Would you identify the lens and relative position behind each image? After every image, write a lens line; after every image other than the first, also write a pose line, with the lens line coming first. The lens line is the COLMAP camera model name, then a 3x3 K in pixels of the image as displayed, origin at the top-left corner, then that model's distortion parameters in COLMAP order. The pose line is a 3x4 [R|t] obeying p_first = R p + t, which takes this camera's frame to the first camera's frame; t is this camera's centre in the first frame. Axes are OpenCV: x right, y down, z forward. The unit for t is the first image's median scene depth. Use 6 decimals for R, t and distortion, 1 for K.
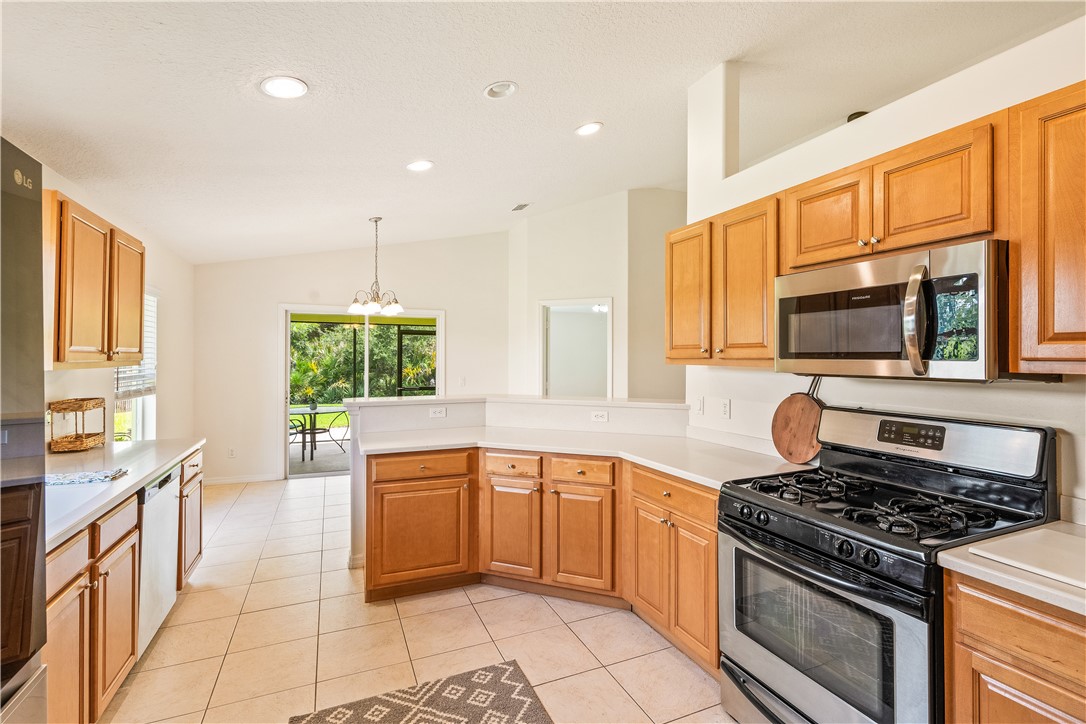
lens RADIAL K [[495.9, 0, 547.5], [0, 495.9, 358.8], [0, 0, 1]] dist [0.000740, -0.000872]
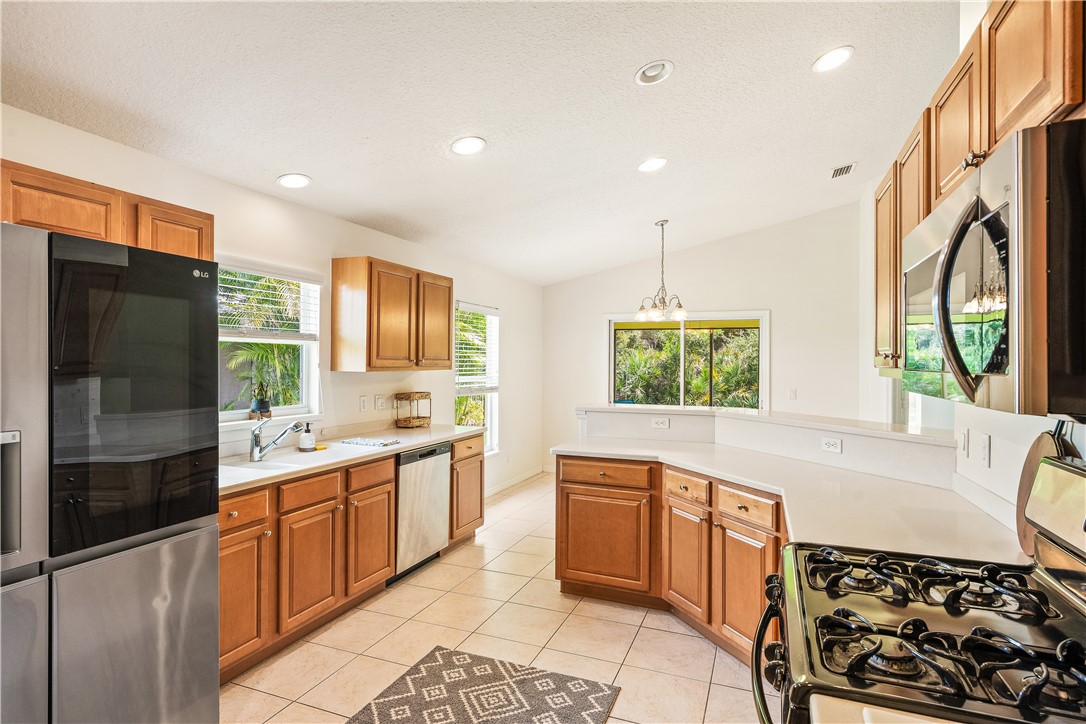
lens RADIAL K [[549.1, 0, 544.1], [0, 549.1, 367.5], [0, 0, 1]] dist [-0.012527, 0.000170]
pose [[0.698829, 0.006978, -0.715255, 0.456328], [-0.004885, 0.999976, 0.004983, -0.000827], [0.715272, 0.000011, 0.698846, 0.142290]]
